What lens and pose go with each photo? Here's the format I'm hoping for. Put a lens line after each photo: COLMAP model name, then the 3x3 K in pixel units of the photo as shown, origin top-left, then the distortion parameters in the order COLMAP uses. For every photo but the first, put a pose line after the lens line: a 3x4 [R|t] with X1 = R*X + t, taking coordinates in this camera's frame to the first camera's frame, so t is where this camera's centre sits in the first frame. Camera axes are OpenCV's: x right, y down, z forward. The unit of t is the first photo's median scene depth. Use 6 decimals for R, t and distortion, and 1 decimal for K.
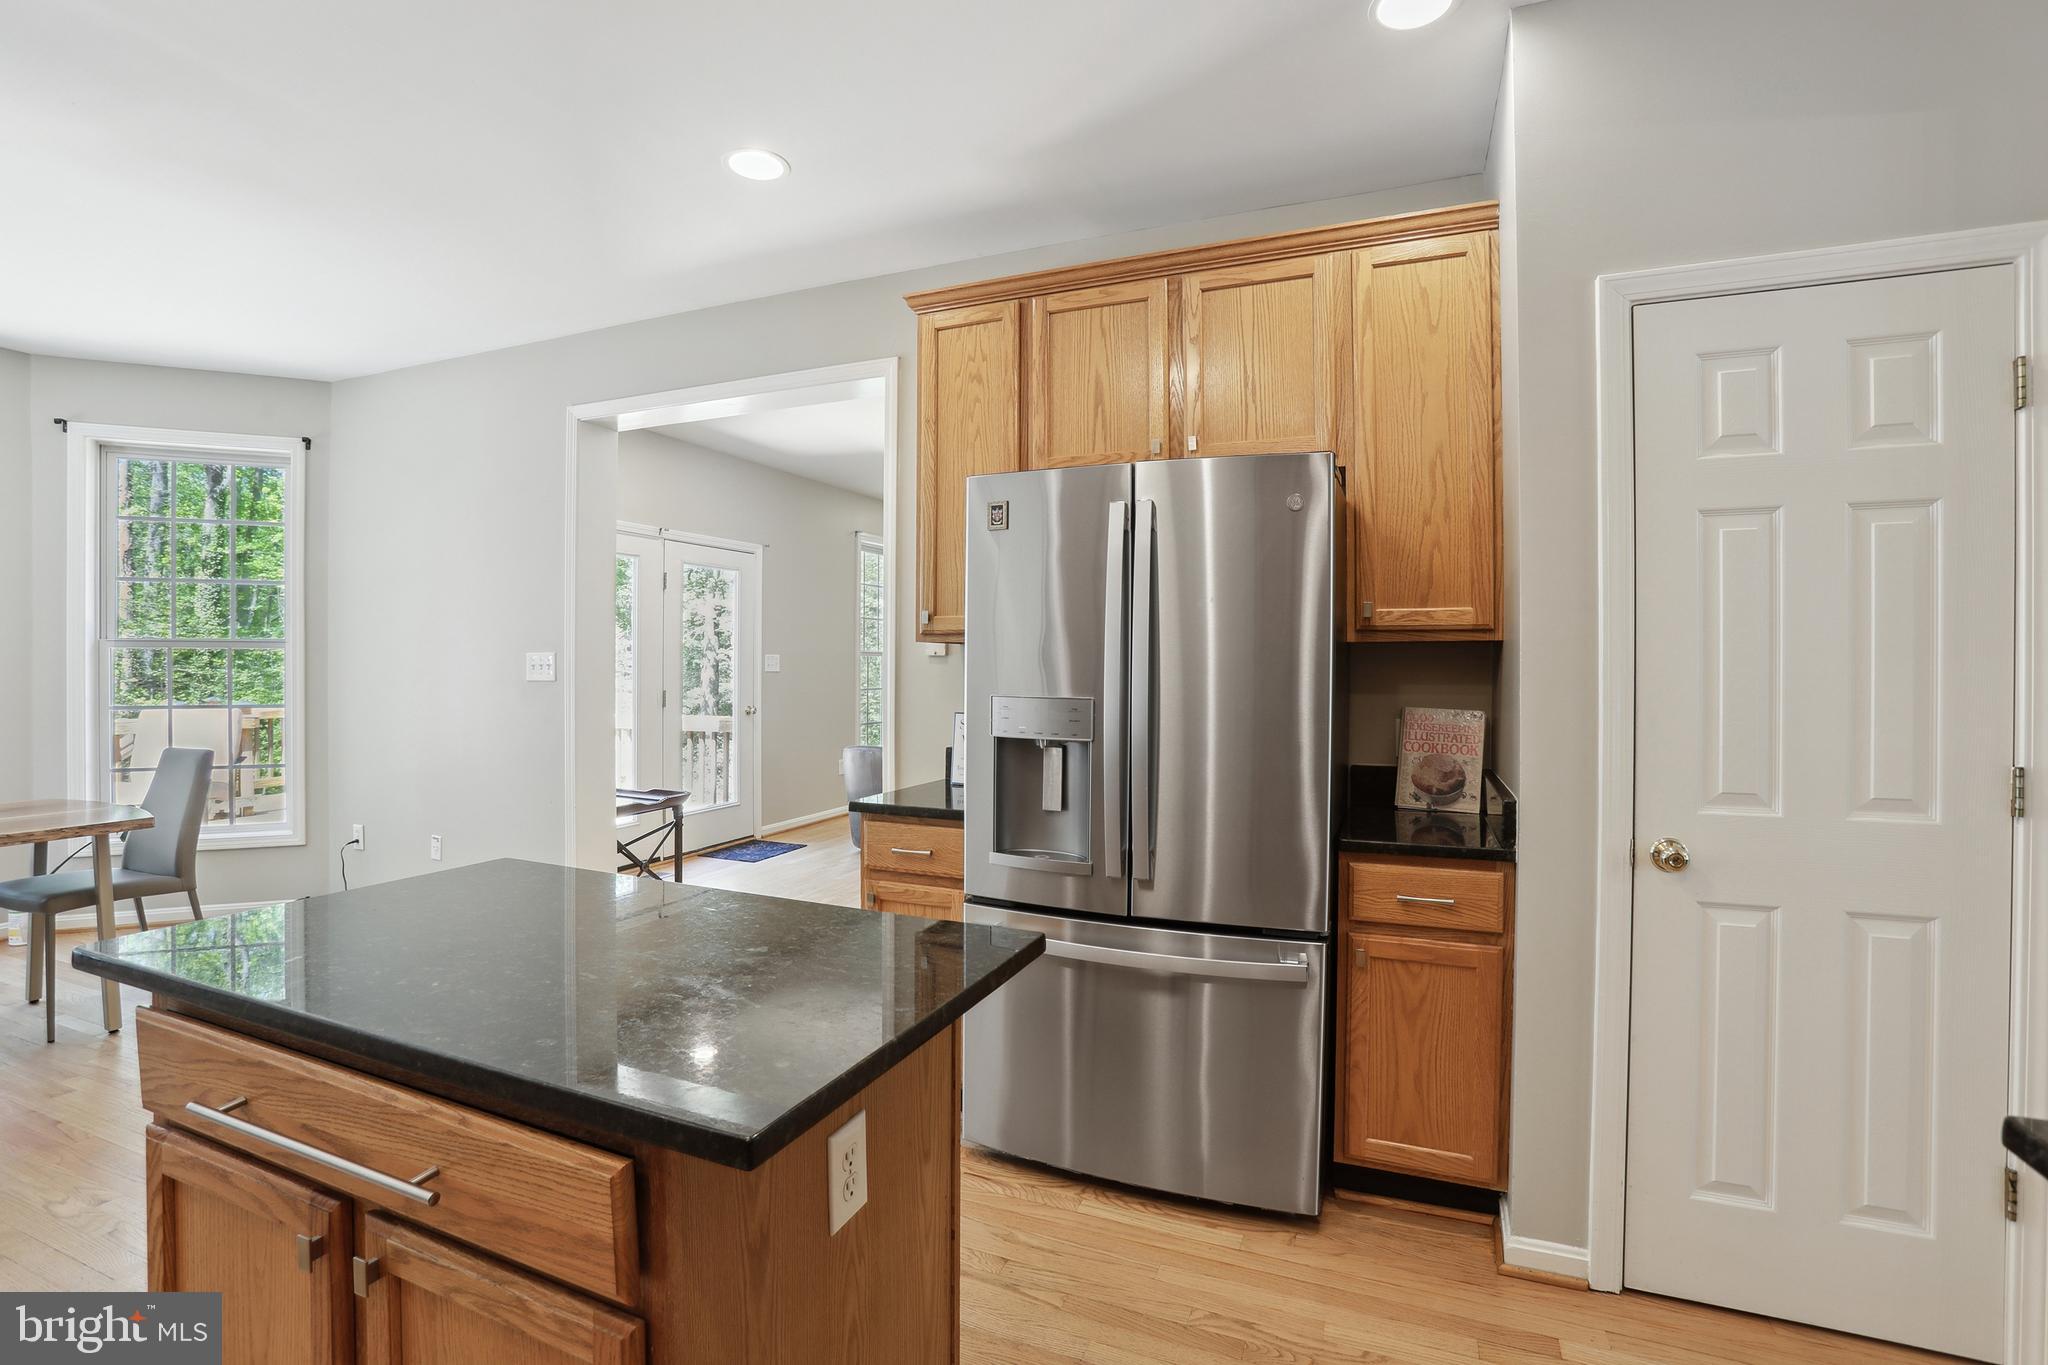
lens RADIAL K [[932.0, 0, 1024.0], [0, 932.0, 682.5], [0, 0, 1]] dist [-0.067375, 0.019766]
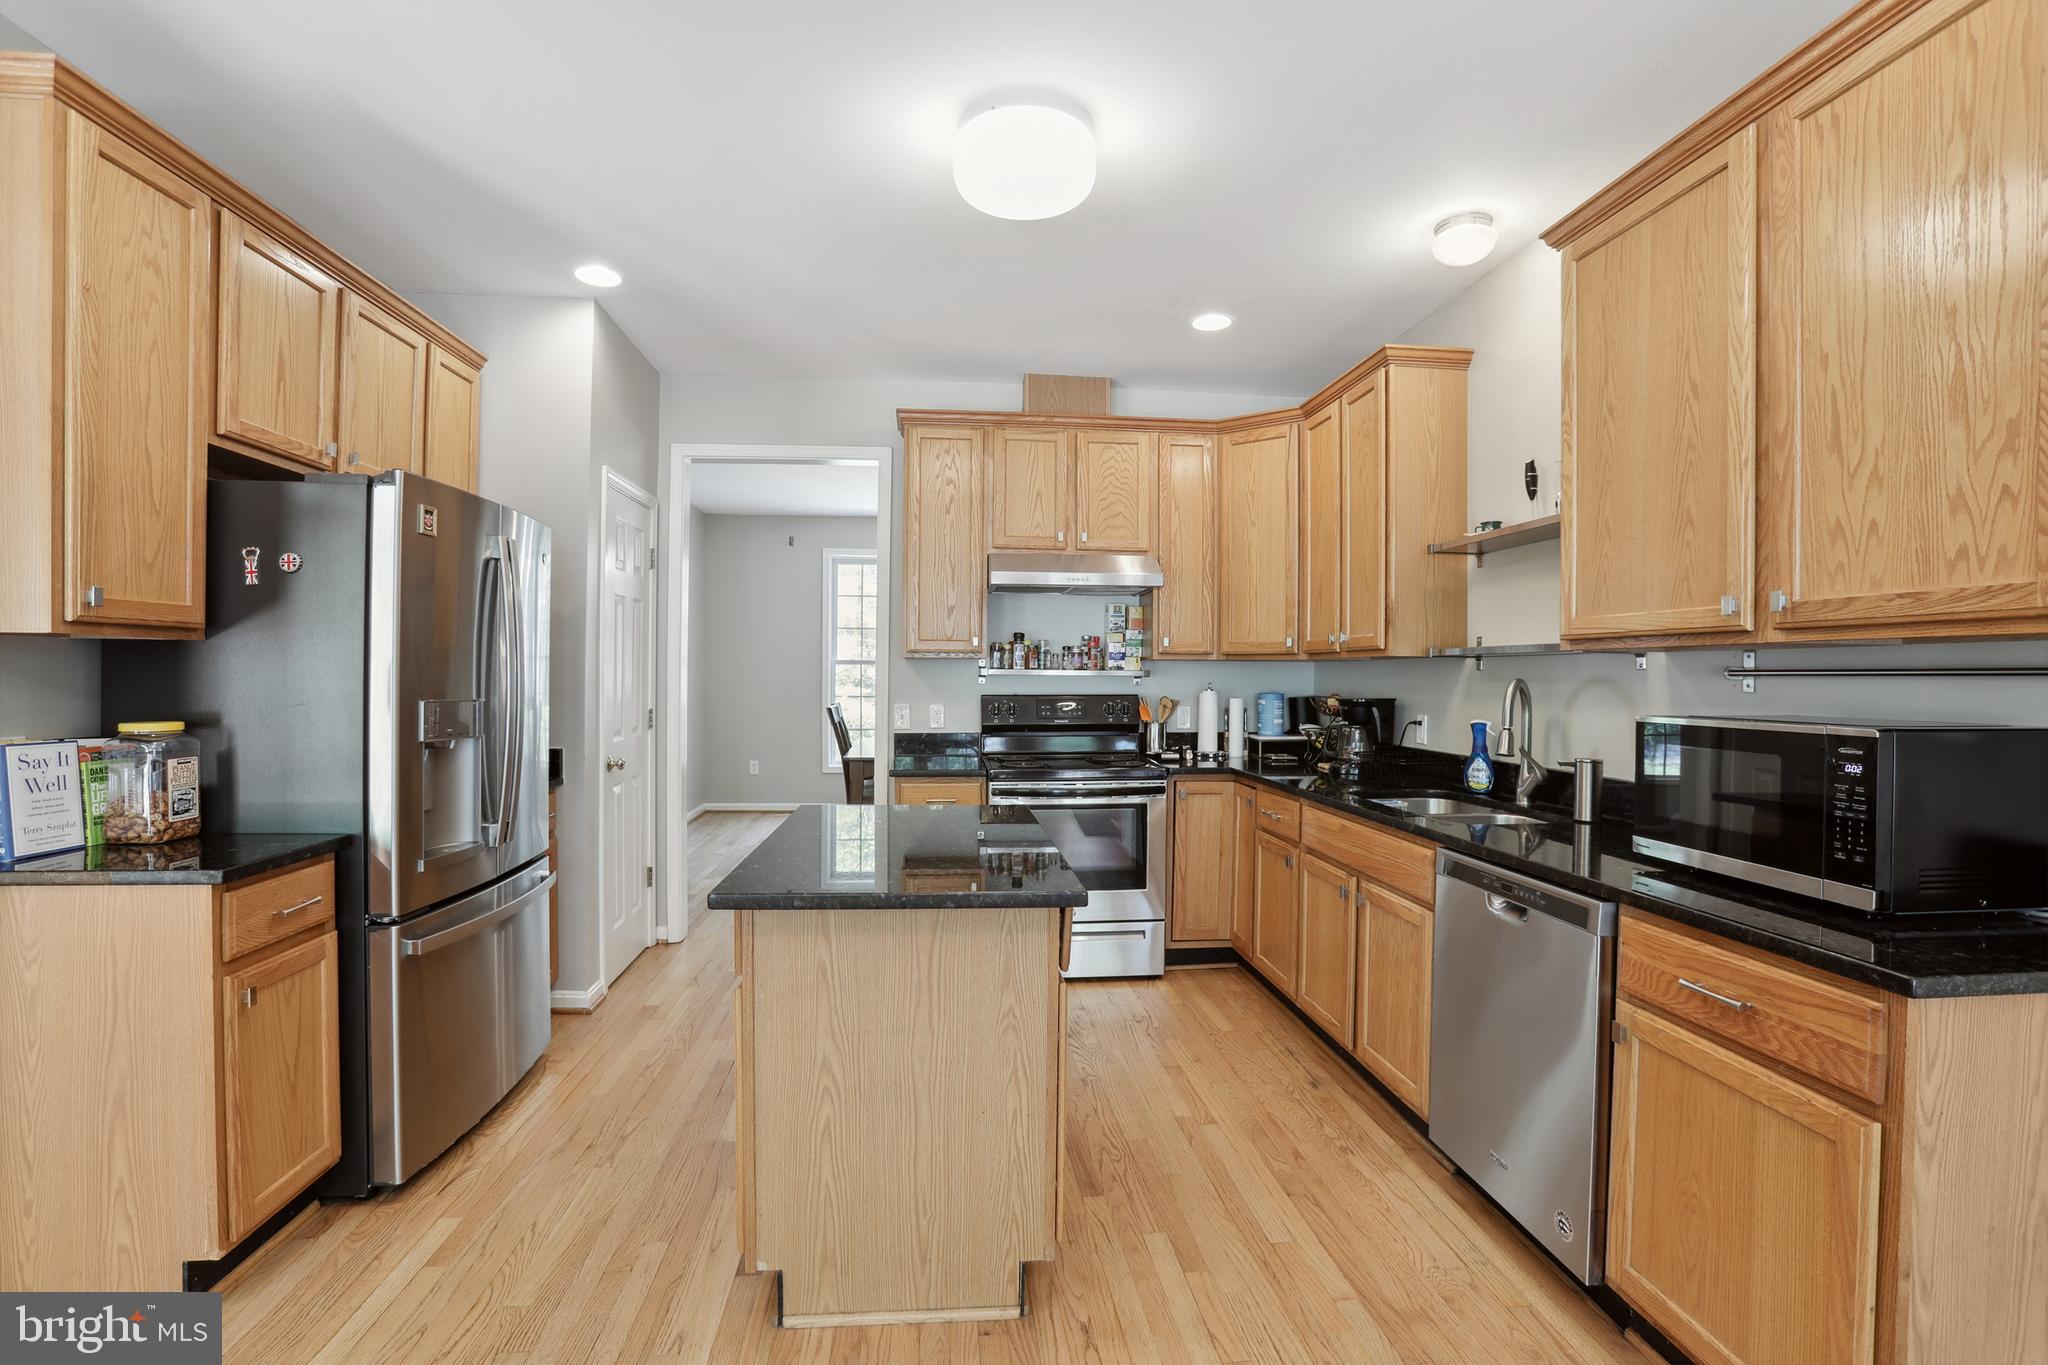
lens RADIAL K [[906.1, 0, 1024.0], [0, 906.1, 682.5], [0, 0, 1]] dist [-0.048836, 0.000207]
pose [[-0.501848, -0.016126, 0.864805, -0.580375], [0.006856, 0.999721, 0.022620, -0.013078], [-0.864928, 0.017281, -0.501598, 0.462324]]
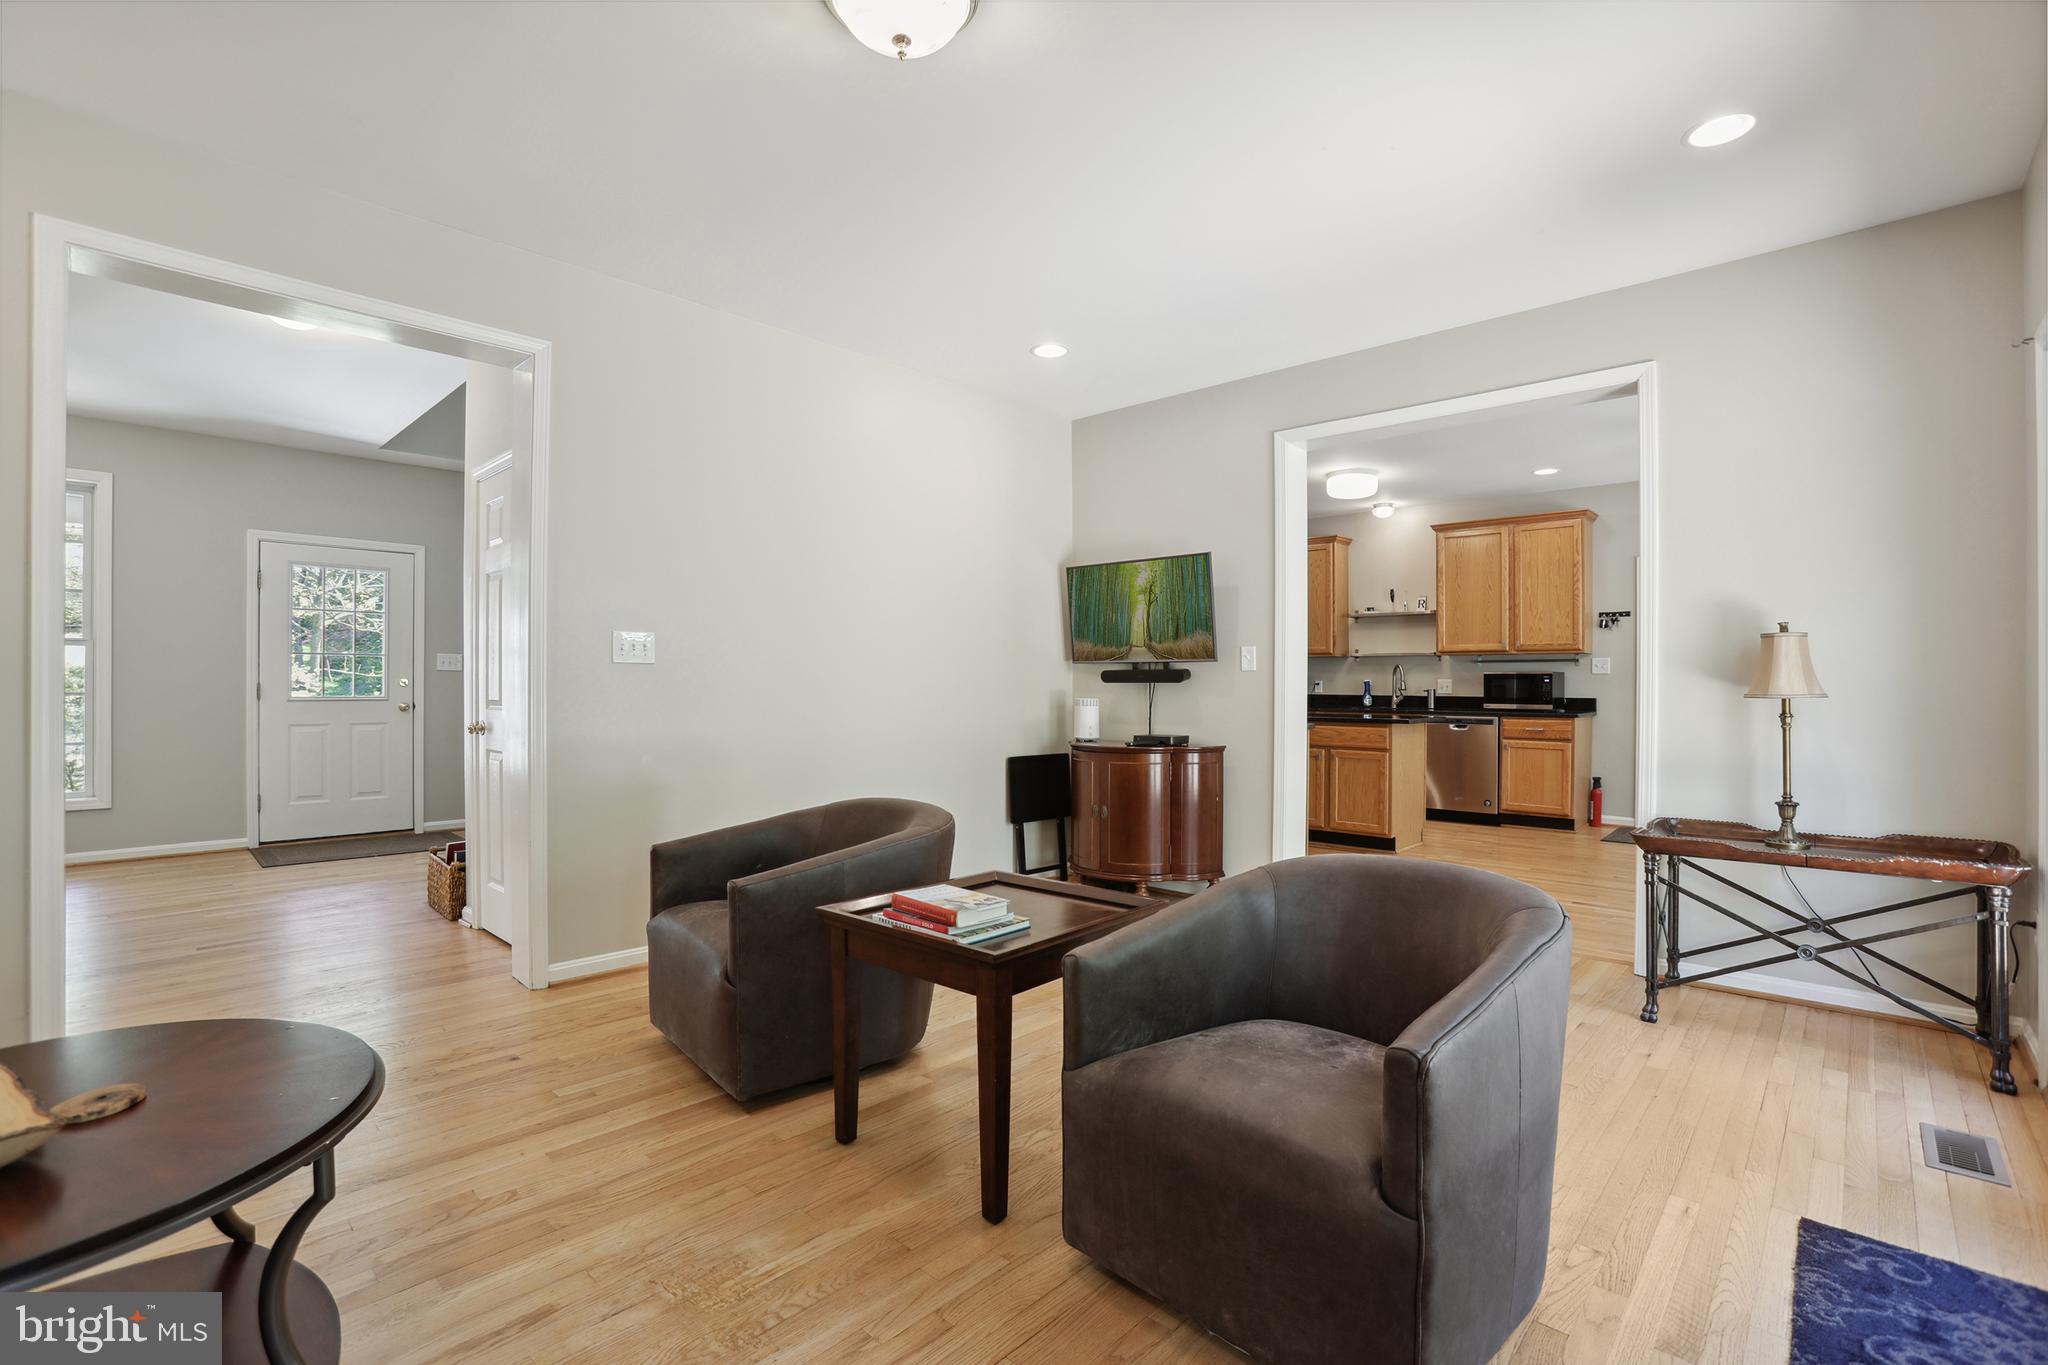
lens RADIAL K [[932.0, 0, 1024.0], [0, 932.0, 682.5], [0, 0, 1]] dist [-0.067375, 0.019766]
pose [[-0.945447, -0.004434, 0.325744, -0.132406], [0.001961, 0.999812, 0.019302, -0.001232], [-0.325769, 0.018888, -0.945261, 1.802408]]
